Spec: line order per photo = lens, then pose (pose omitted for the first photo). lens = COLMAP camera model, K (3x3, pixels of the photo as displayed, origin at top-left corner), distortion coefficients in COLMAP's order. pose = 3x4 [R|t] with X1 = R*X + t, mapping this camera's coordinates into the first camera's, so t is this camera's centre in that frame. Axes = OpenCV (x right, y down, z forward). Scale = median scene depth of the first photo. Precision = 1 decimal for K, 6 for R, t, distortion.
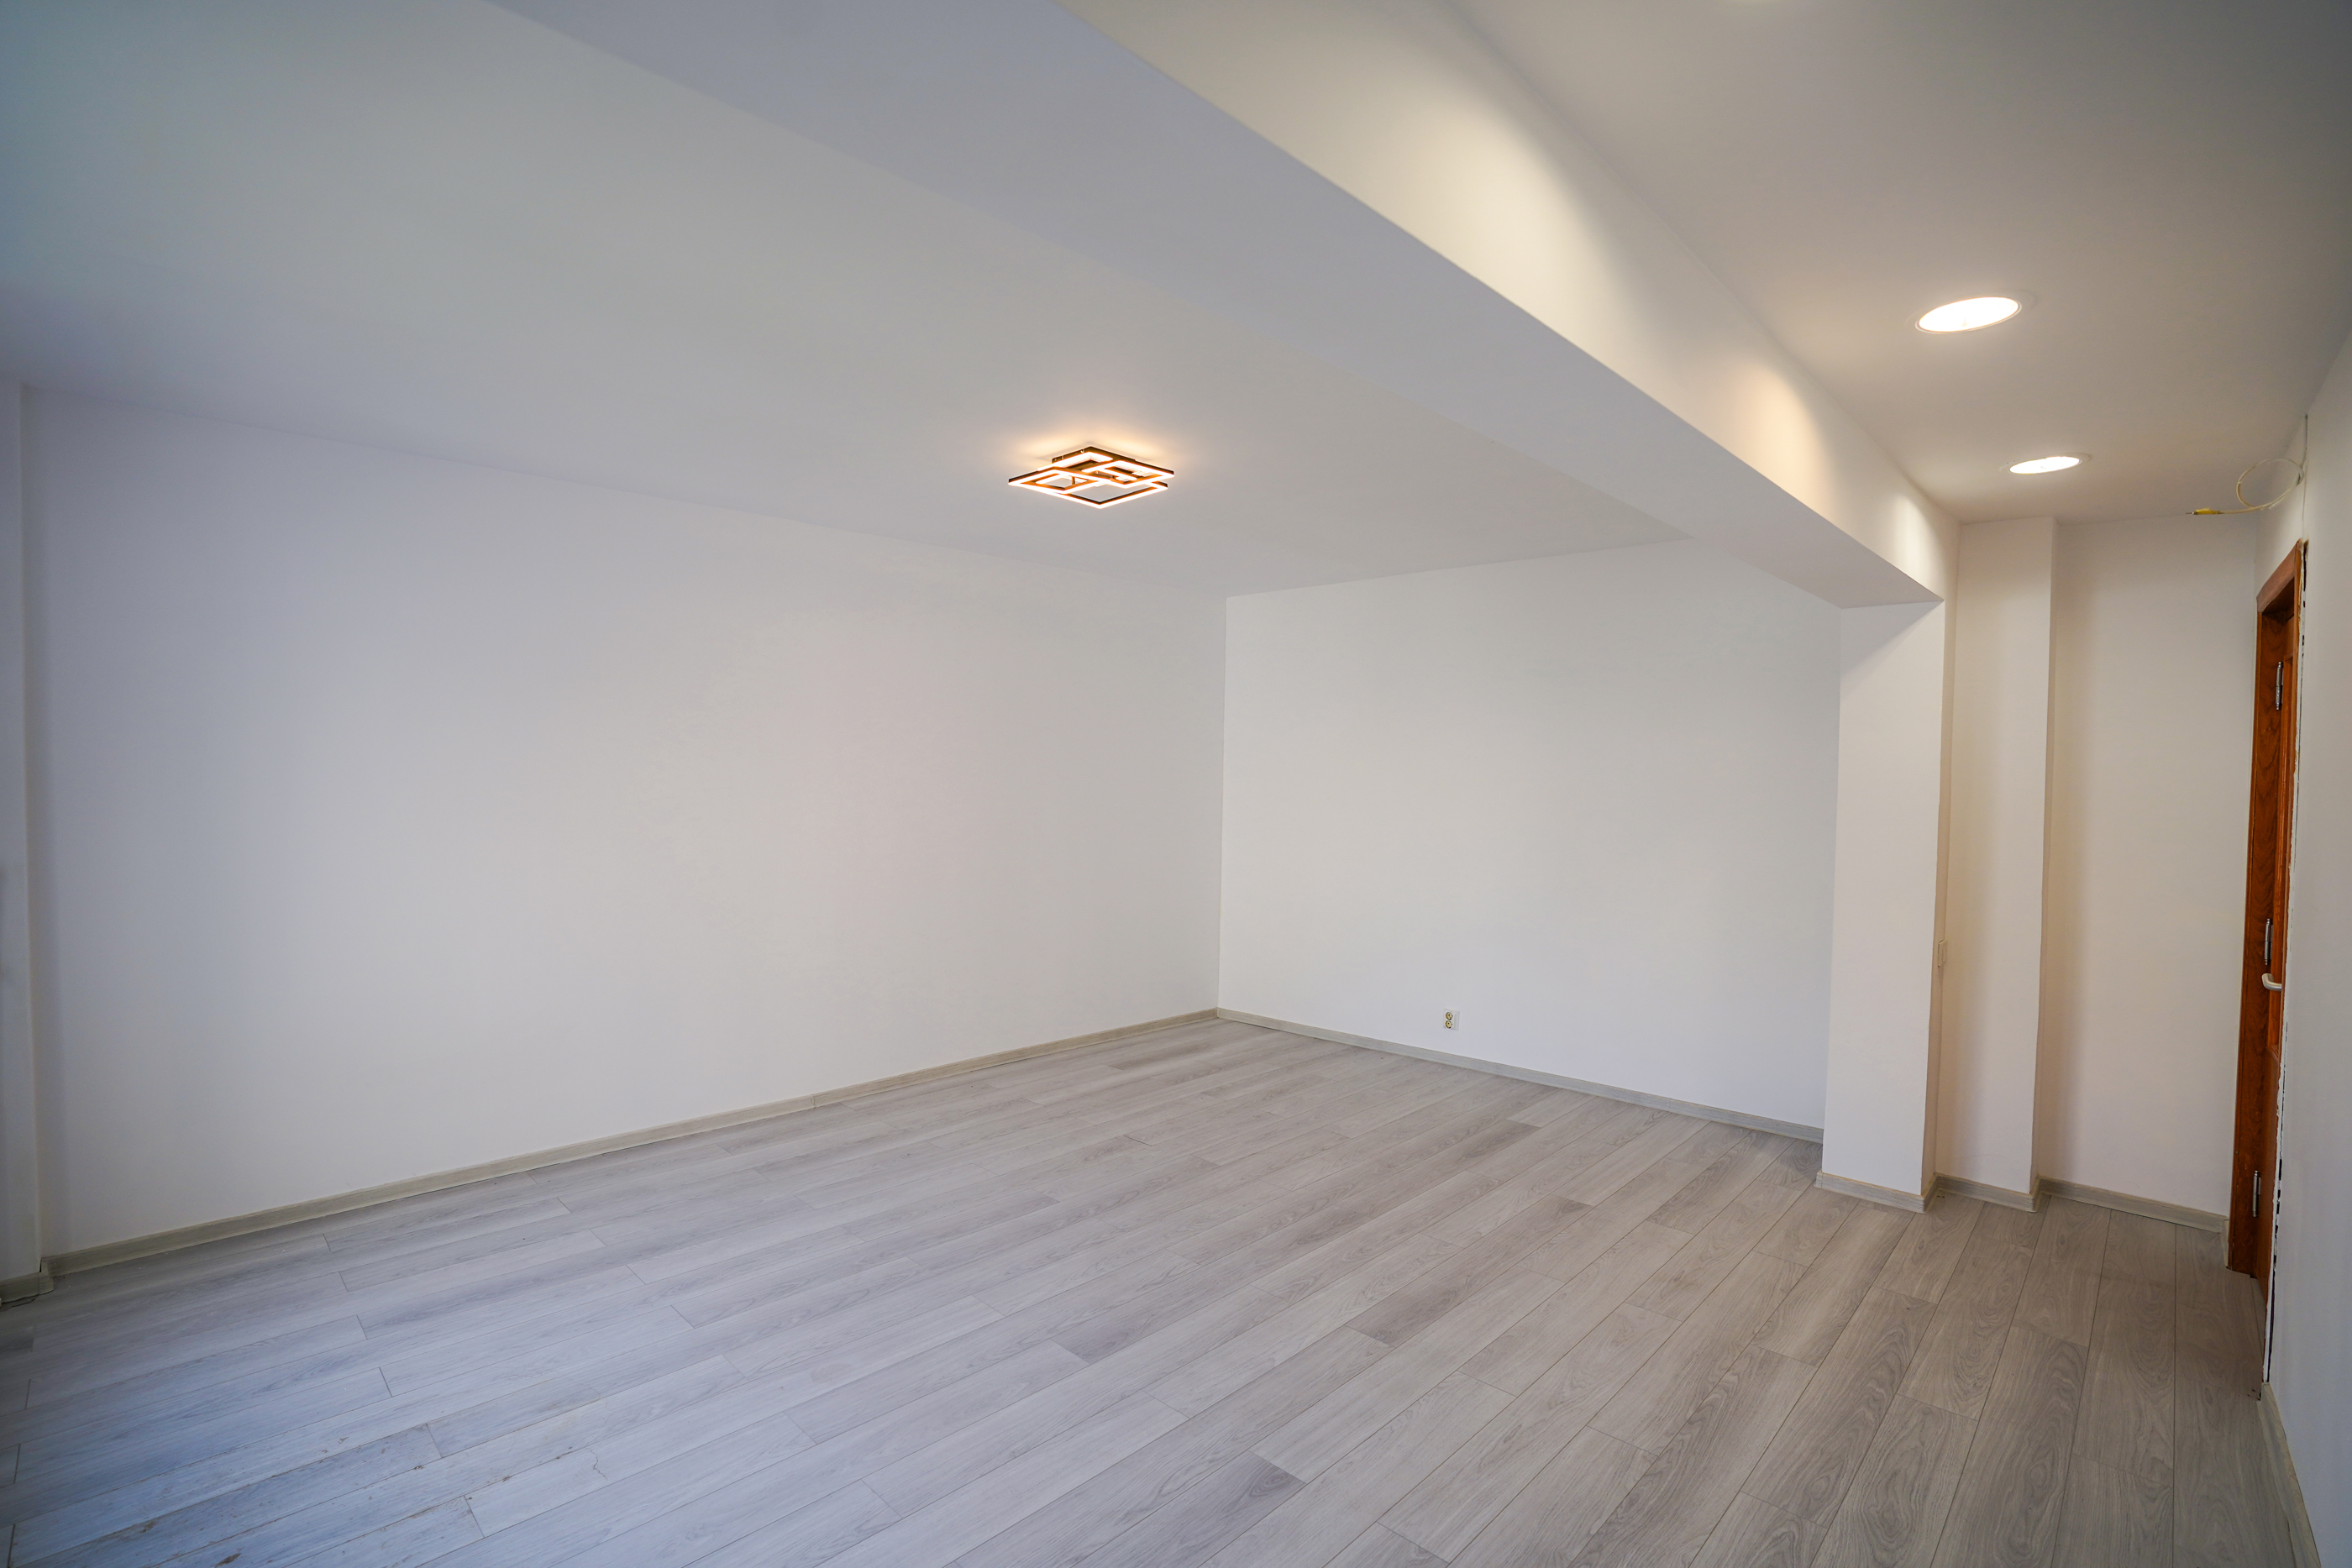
lens RADIAL K [[1074.0, 0, 1156.9], [0, 1074.0, 783.0], [0, 0, 1]] dist [-0.075530, 0.025442]
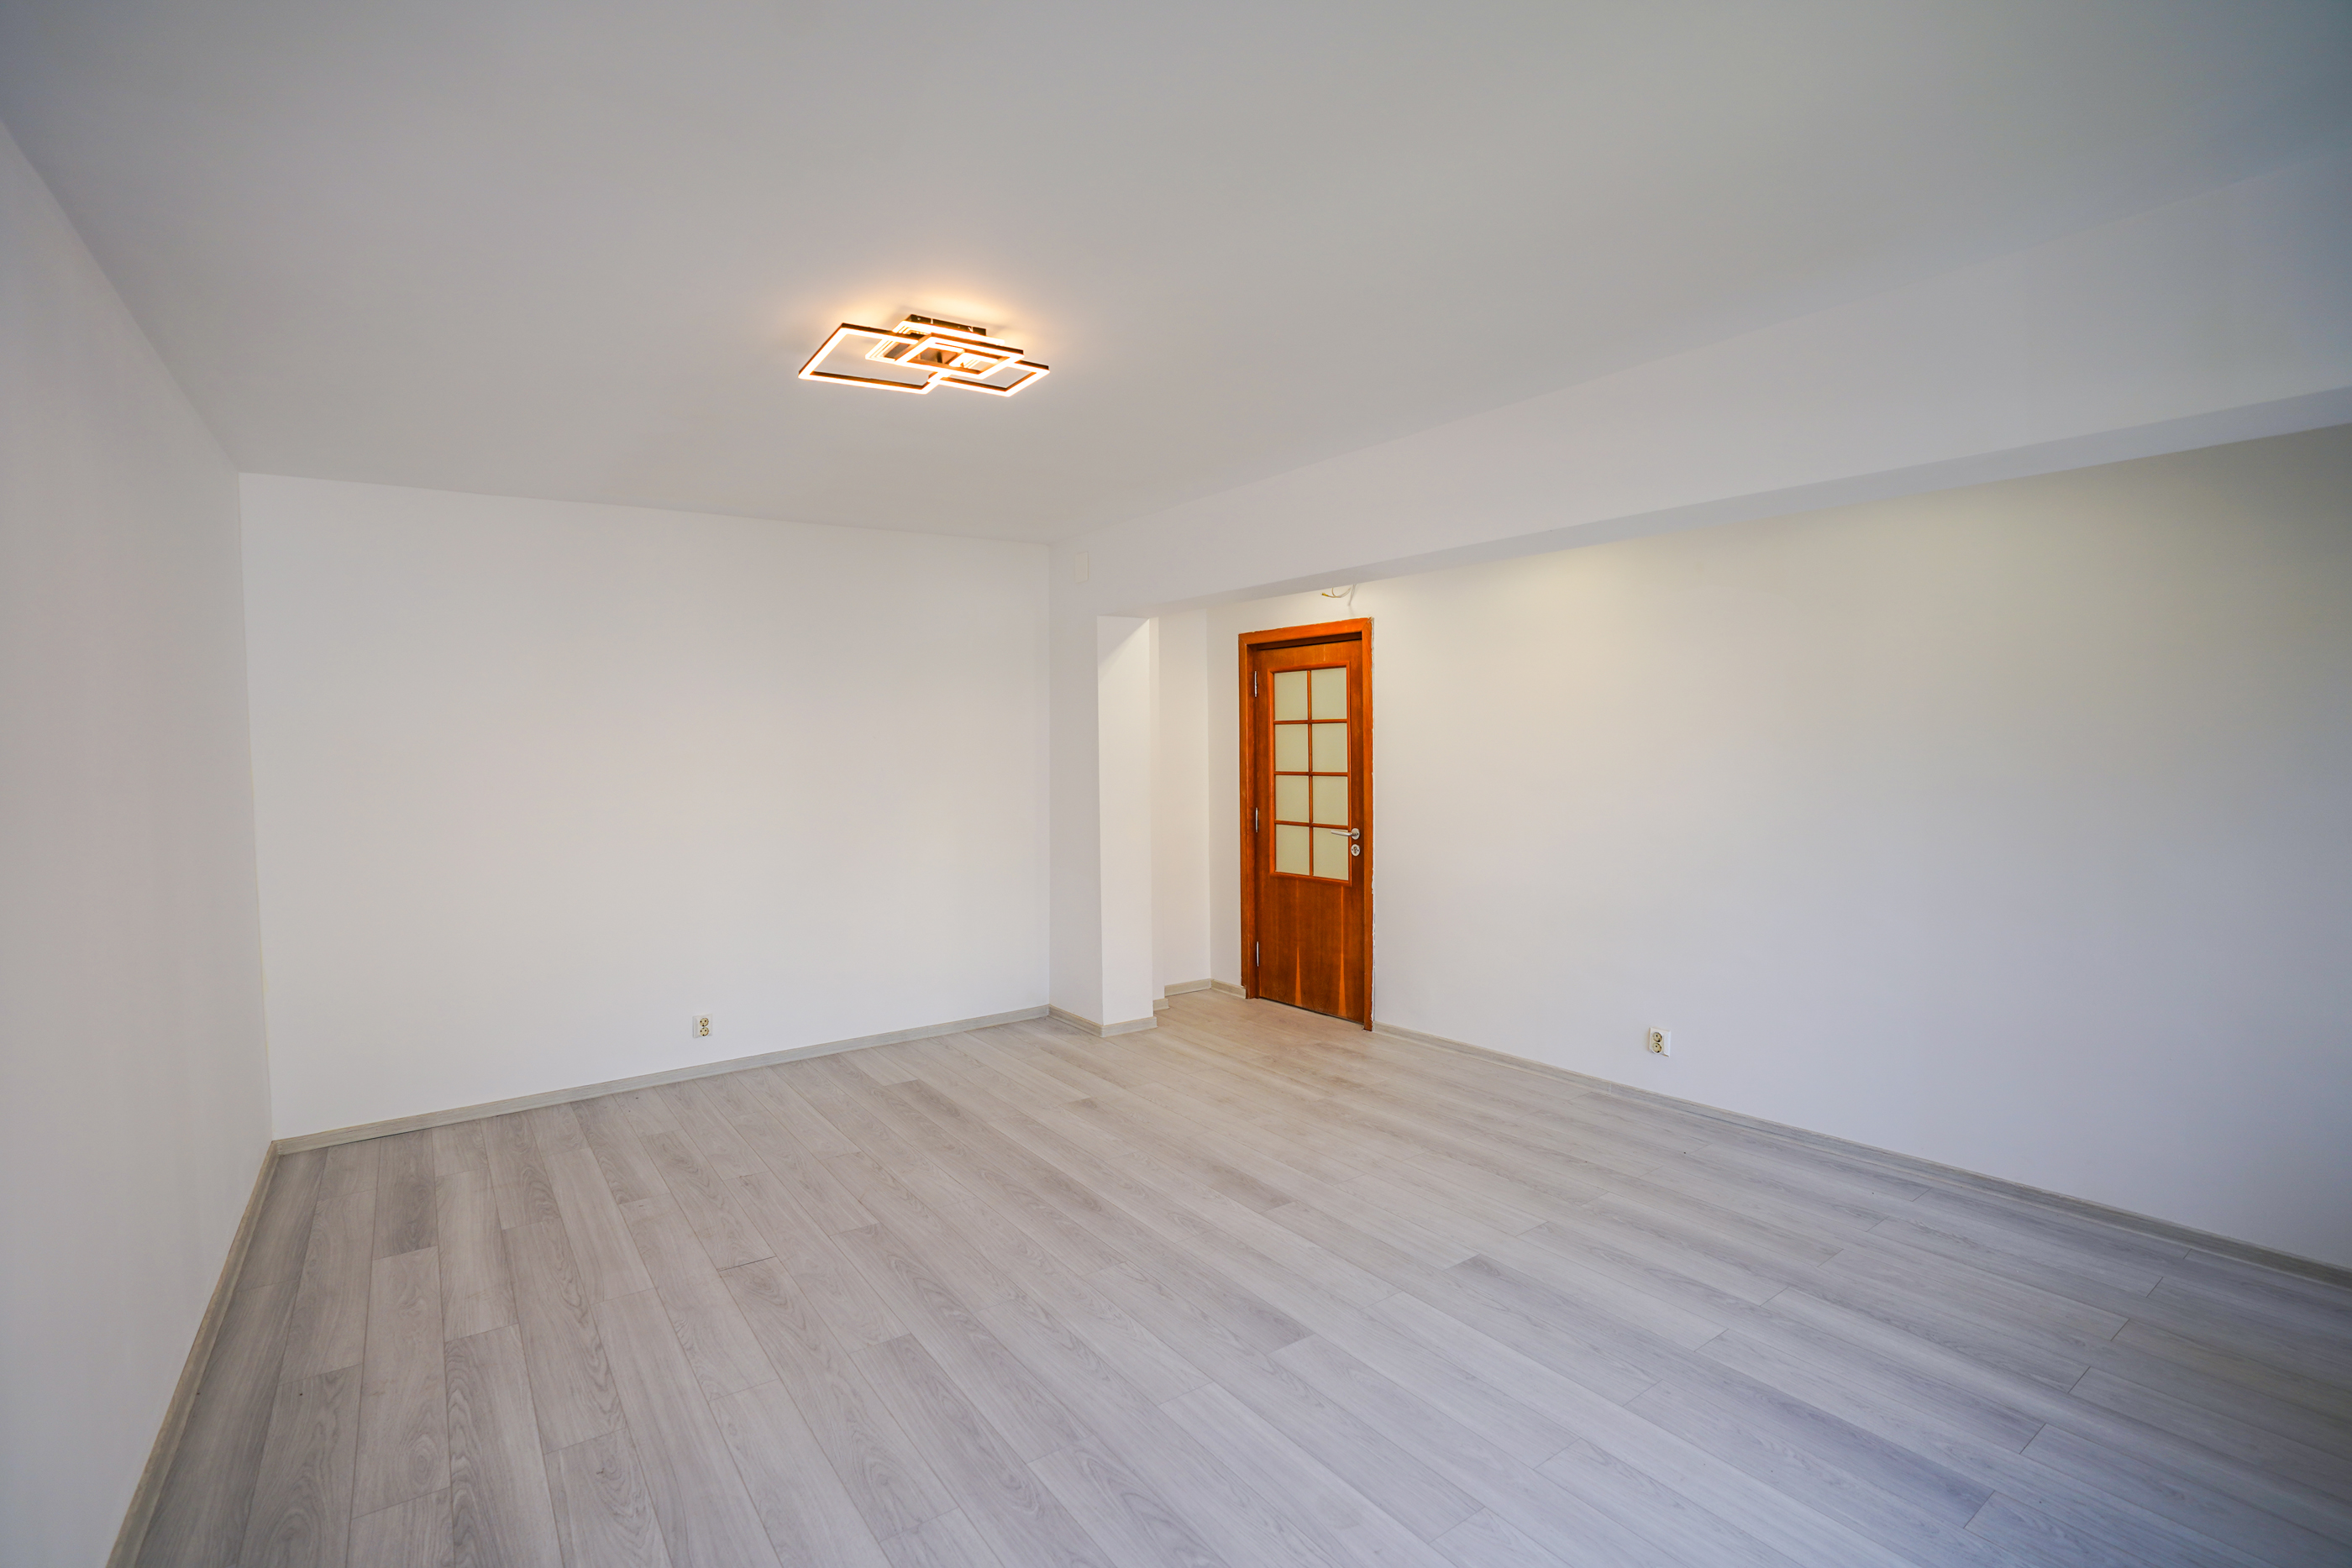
lens RADIAL K [[1074.0, 0, 1156.9], [0, 1074.0, 783.0], [0, 0, 1]] dist [-0.075530, 0.025442]
pose [[0.185984, -0.059294, 0.980762, -0.688755], [0.033793, 0.997973, 0.053926, -0.020381], [-0.981972, 0.023113, 0.187611, 0.624670]]
